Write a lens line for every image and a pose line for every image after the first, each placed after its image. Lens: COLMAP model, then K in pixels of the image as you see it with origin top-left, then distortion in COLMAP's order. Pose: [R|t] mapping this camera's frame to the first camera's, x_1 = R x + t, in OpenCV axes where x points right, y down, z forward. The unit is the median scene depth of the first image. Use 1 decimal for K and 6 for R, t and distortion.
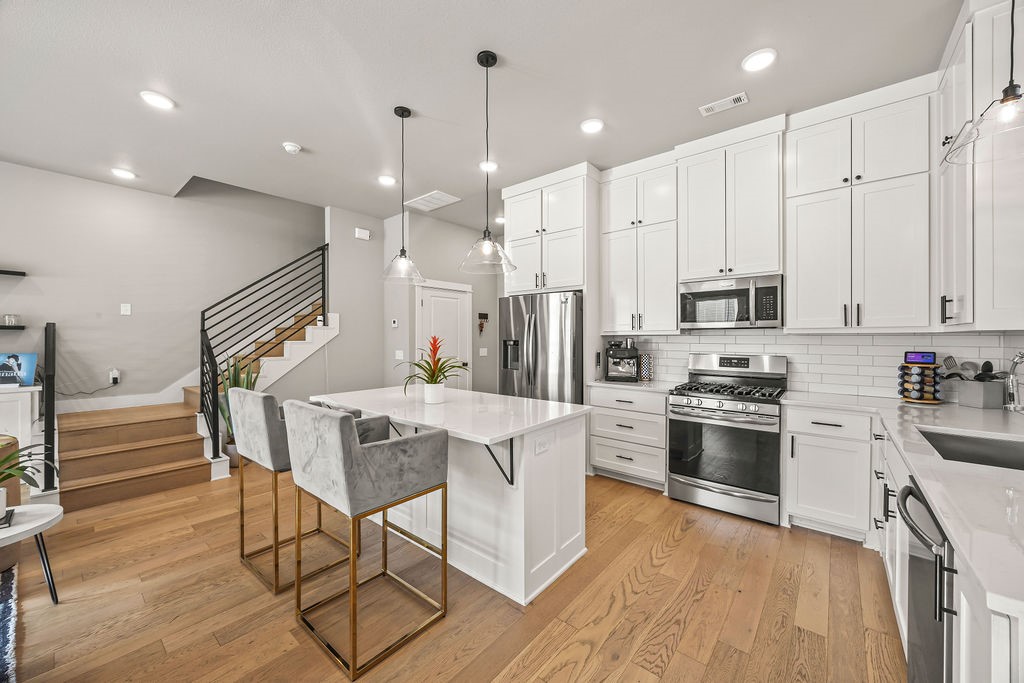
lens RADIAL K [[385.4, 0, 508.5], [0, 385.4, 340.5], [0, 0, 1]] dist [-0.002045, -0.000164]
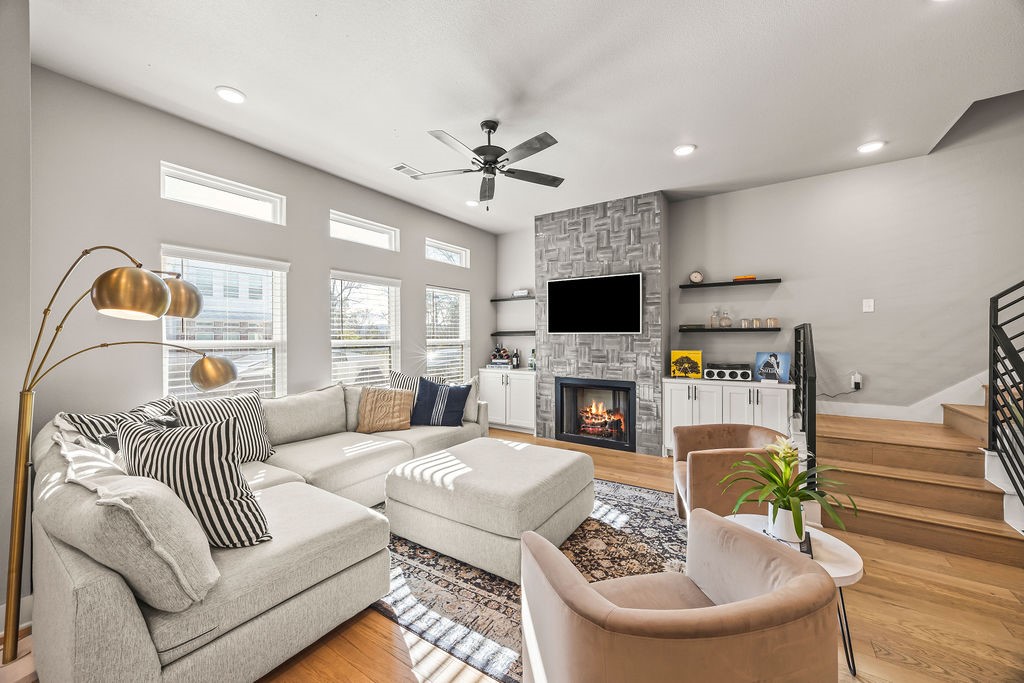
lens RADIAL K [[390.7, 0, 510.4], [0, 390.7, 339.7], [0, 0, 1]] dist [-0.001999, 0.002187]
pose [[0.108594, -0.001579, -0.994085, -0.216163], [0.001611, 0.999998, -0.001413, -0.003548], [0.994085, -0.001449, 0.108596, 0.100887]]
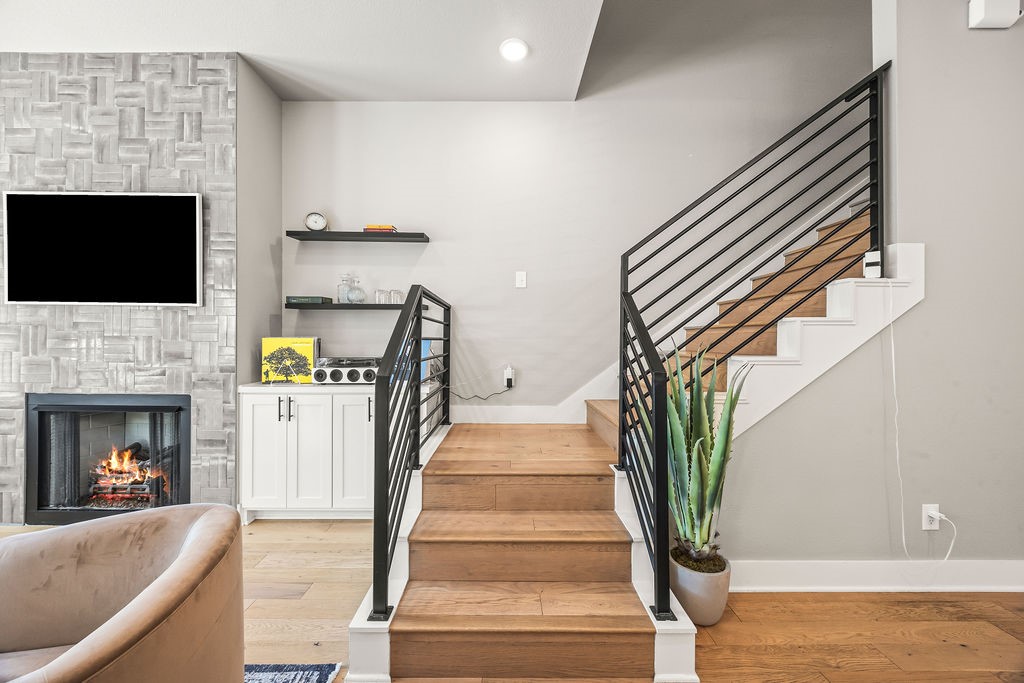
lens RADIAL K [[385.4, 0, 508.5], [0, 385.4, 340.5], [0, 0, 1]] dist [-0.002045, -0.000164]
pose [[0.642273, 0.000627, -0.766476, -0.524410], [-0.004370, 0.999986, -0.002843, 0.032047], [0.766464, 0.005175, 0.642267, 0.588911]]
